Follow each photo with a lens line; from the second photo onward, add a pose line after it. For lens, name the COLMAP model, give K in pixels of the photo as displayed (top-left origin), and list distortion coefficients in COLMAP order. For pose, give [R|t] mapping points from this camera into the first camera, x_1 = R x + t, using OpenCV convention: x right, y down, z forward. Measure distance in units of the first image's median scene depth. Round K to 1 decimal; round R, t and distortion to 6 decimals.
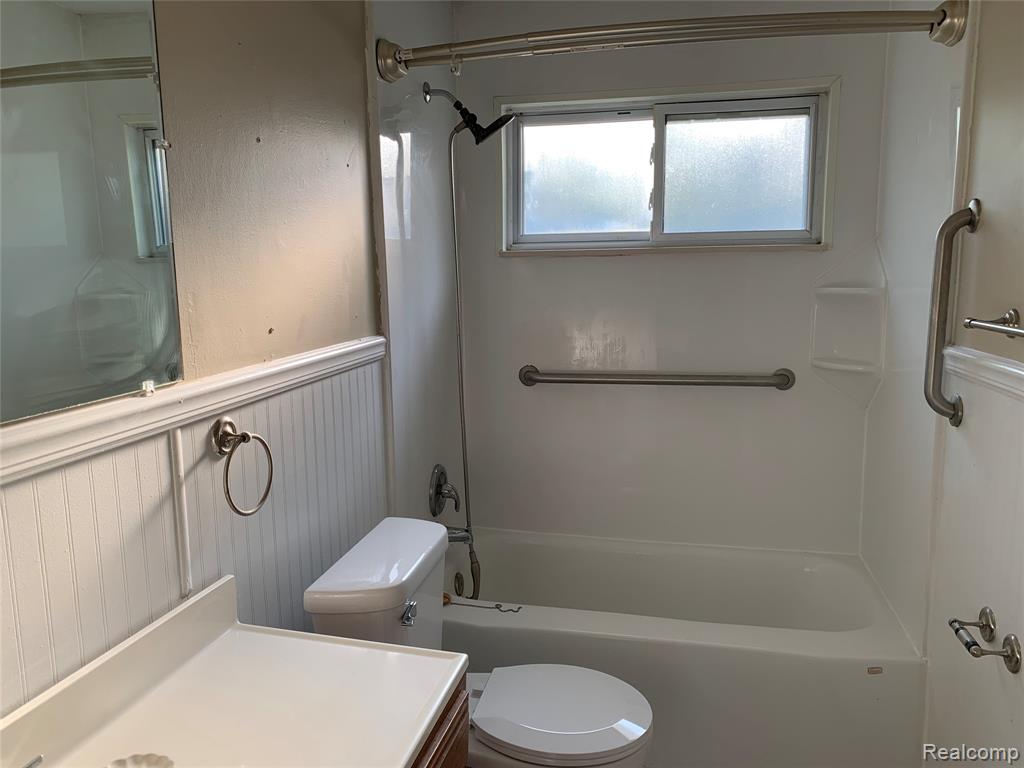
lens RADIAL K [[764.3, 0, 512.0], [0, 764.3, 384.0], [0, 0, 1]] dist [0.000145, -0.068431]
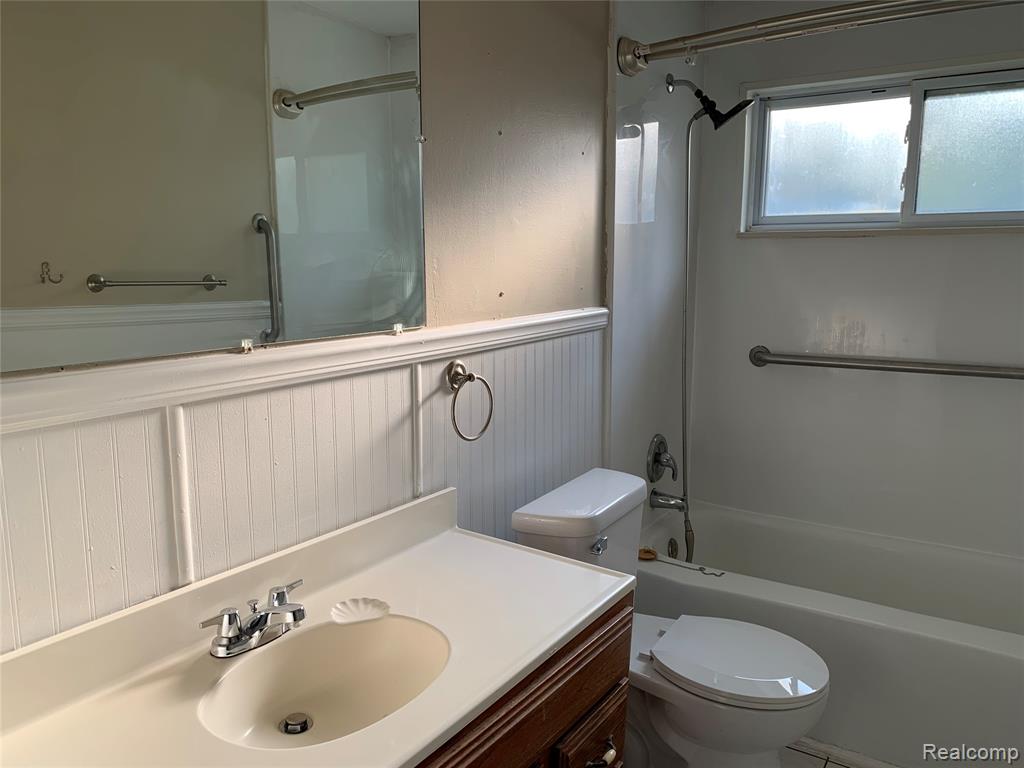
lens RADIAL K [[793.7, 0, 512.0], [0, 793.7, 384.0], [0, 0, 1]] dist [-0.002209, -0.080045]
pose [[0.935840, 0.055342, -0.348054, 0.103263], [-0.056464, 0.998381, 0.006928, 0.044987], [0.347874, 0.013169, 0.937449, -0.114129]]
